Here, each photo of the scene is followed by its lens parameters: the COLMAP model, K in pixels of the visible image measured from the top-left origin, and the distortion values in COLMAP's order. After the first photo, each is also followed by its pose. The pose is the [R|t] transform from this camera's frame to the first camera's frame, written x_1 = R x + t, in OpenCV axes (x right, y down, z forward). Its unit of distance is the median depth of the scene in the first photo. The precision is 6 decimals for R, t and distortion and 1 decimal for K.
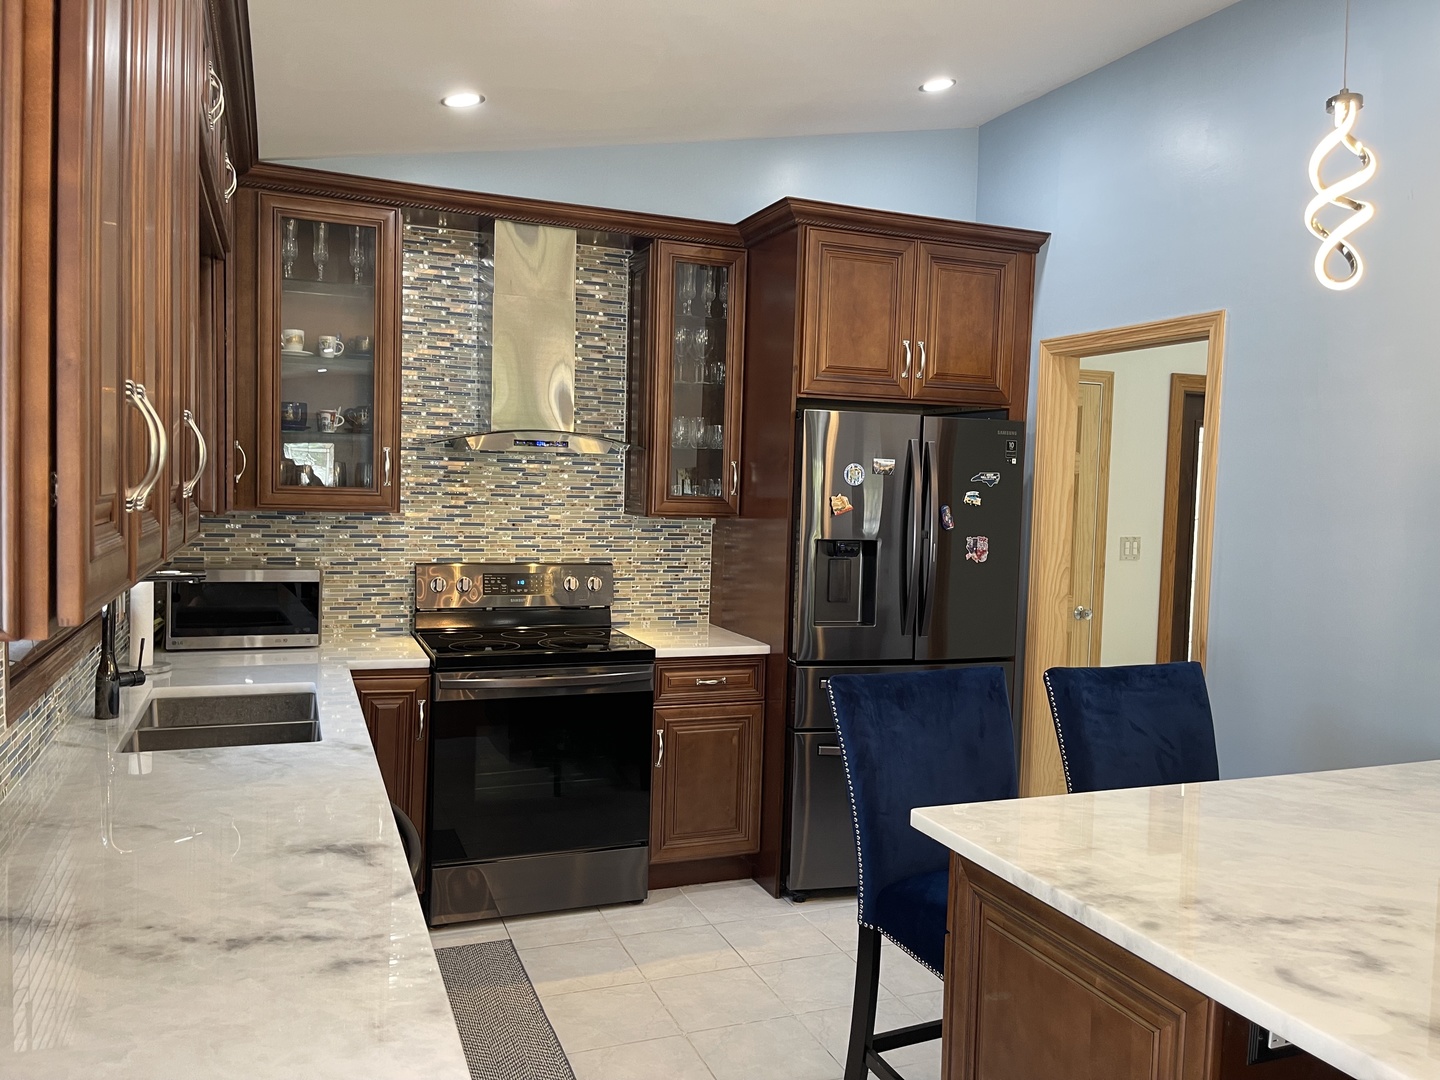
lens RADIAL K [[1095.4, 0, 719.8], [0, 1095.4, 536.5], [0, 0, 1]] dist [0.054452, -0.040357]
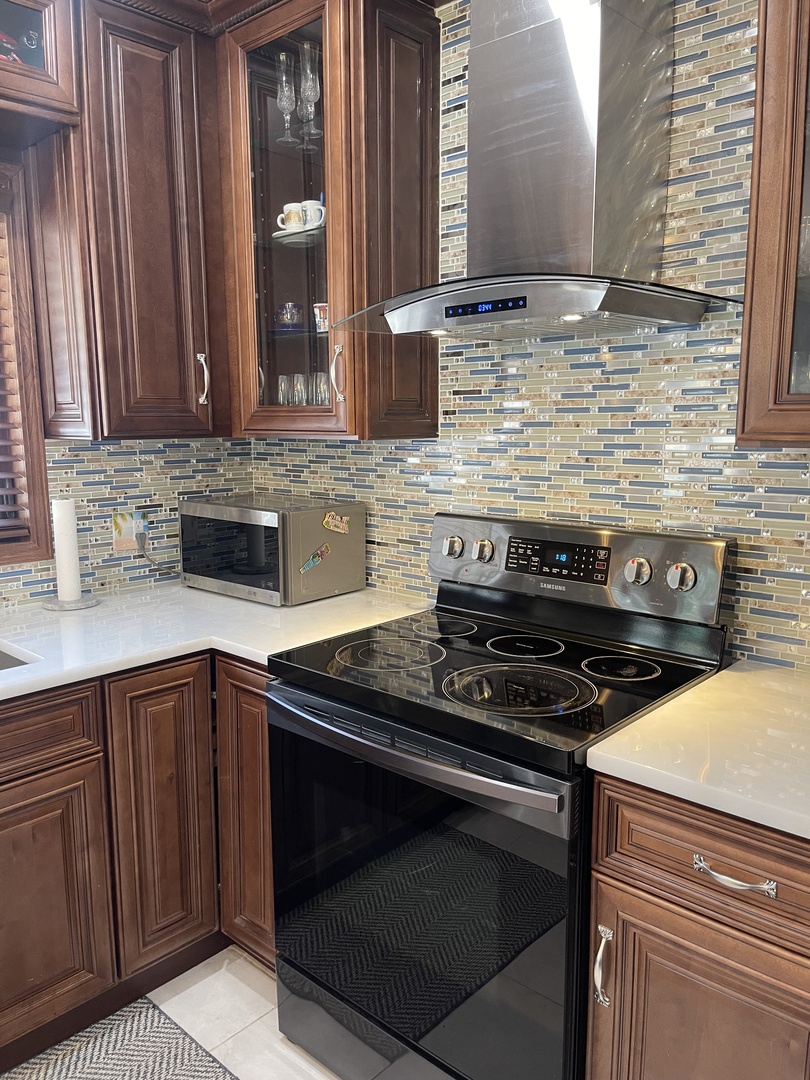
lens RADIAL K [[821.6, 0, 405.9], [0, 821.6, 540.2], [0, 0, 1]] dist [0.054452, -0.040357]
pose [[0.436464, 0.096914, -0.894487, 0.177540], [-0.032282, 0.995228, 0.092077, -0.005498], [0.899142, -0.011313, 0.437510, 0.728443]]
